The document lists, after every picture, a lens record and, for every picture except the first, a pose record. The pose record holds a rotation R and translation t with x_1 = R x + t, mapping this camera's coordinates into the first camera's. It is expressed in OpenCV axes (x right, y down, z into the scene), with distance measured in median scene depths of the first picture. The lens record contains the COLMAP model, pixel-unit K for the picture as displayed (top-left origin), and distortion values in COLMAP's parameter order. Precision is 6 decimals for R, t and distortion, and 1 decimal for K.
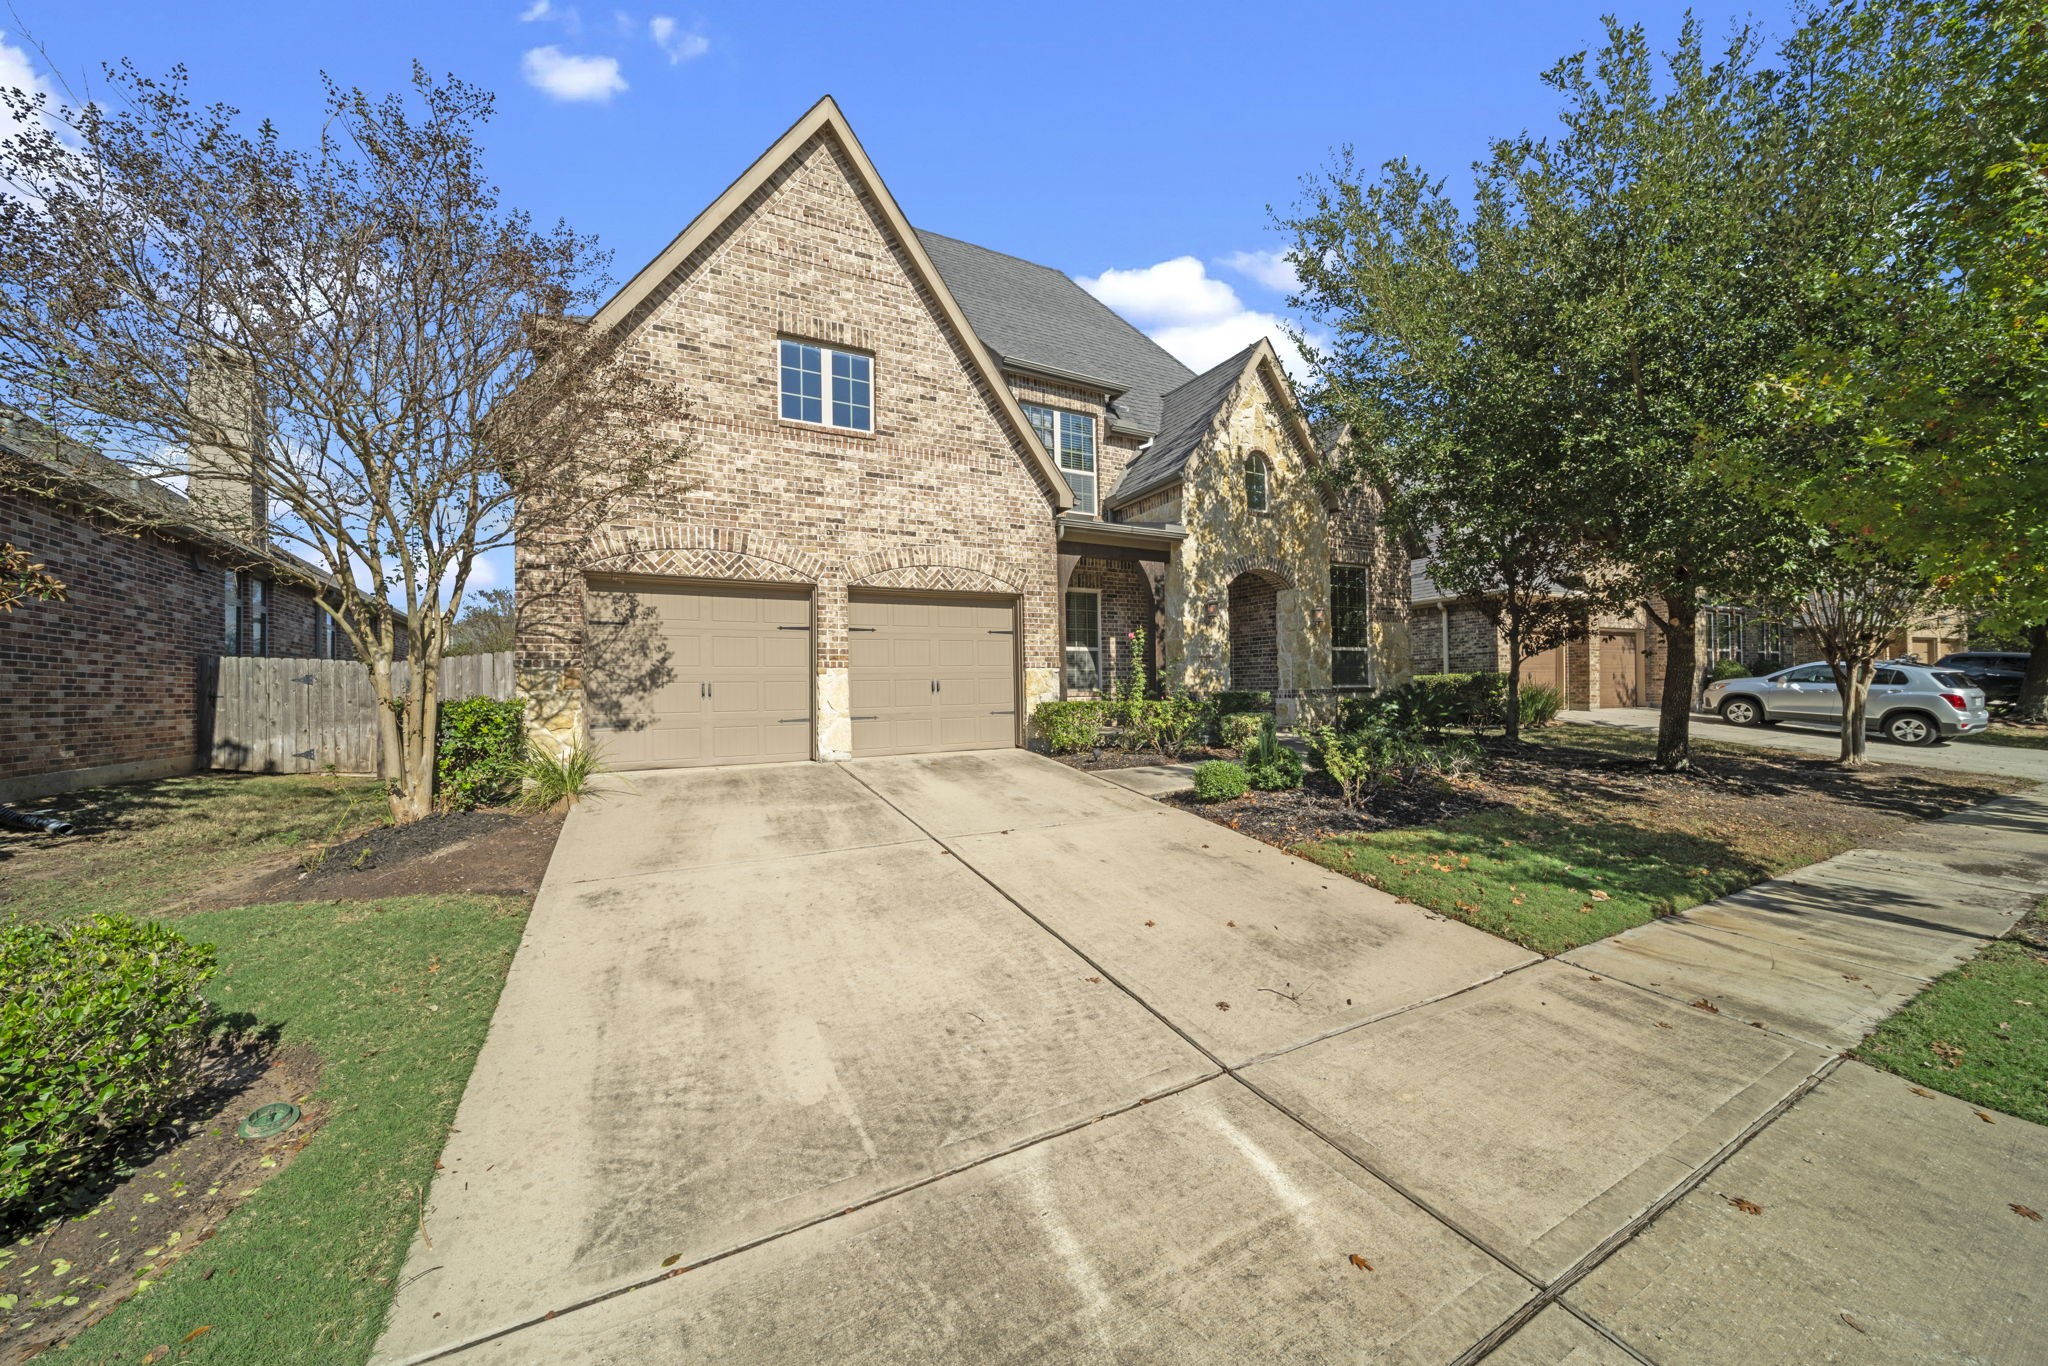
lens RADIAL K [[730.9, 0, 1024.0], [0, 730.9, 683.0], [0, 0, 1]] dist [-0.000647, -0.000080]
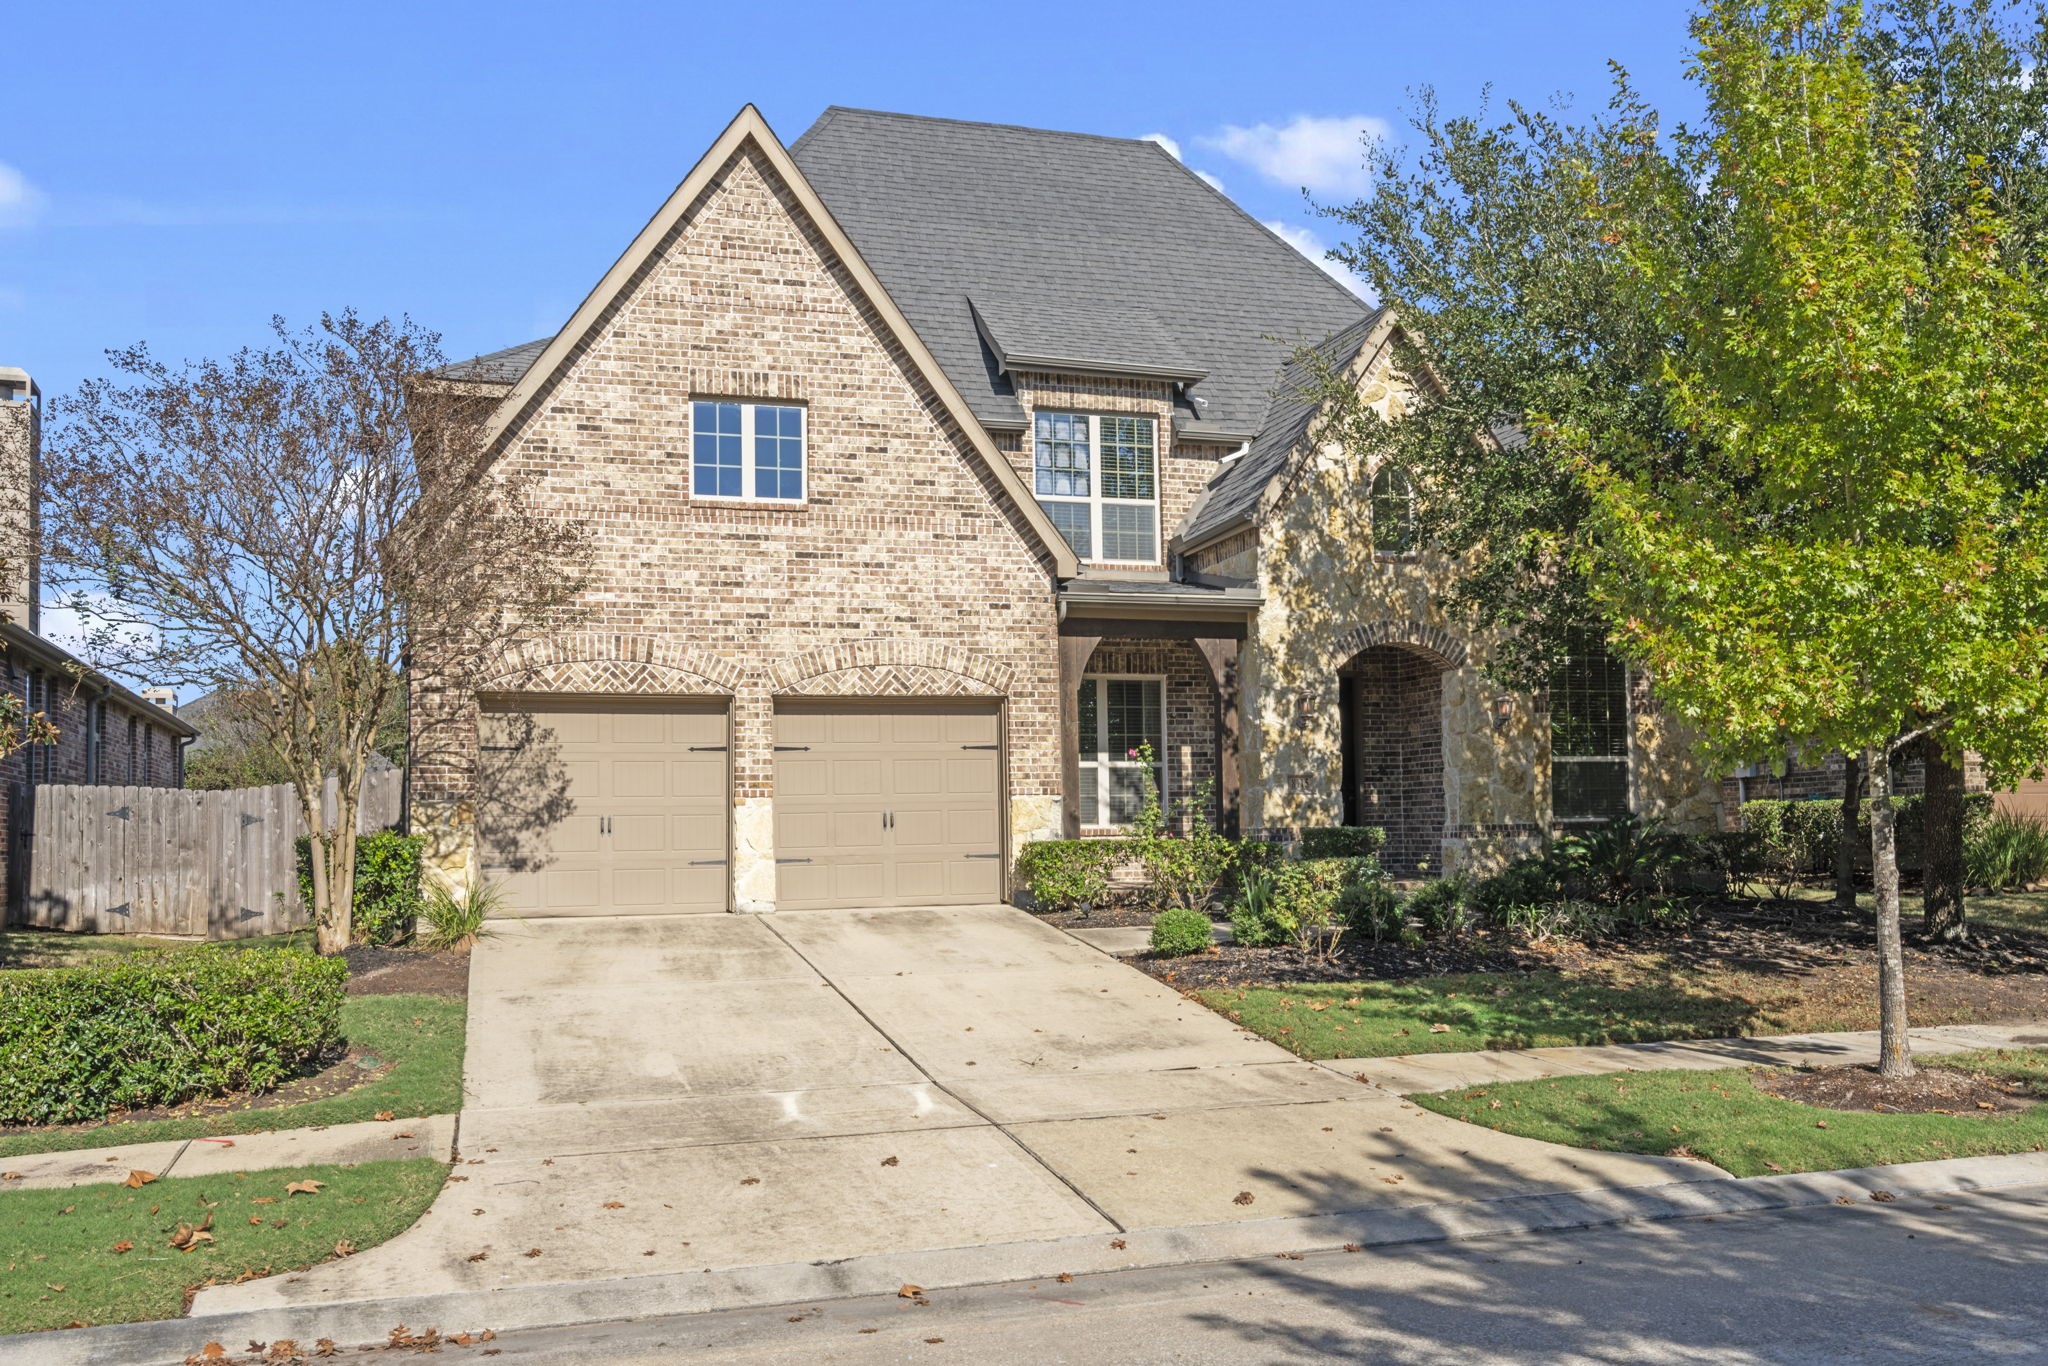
lens RADIAL K [[1800.7, 0, 1030.6], [0, 1800.7, 746.9], [0, 0, 1]] dist [-0.004764, -0.002215]
pose [[0.983200, -0.008898, -0.182313, 0.394832], [0.002269, 0.999330, -0.036541, -0.003372], [0.182515, 0.035514, 0.982561, -0.883622]]
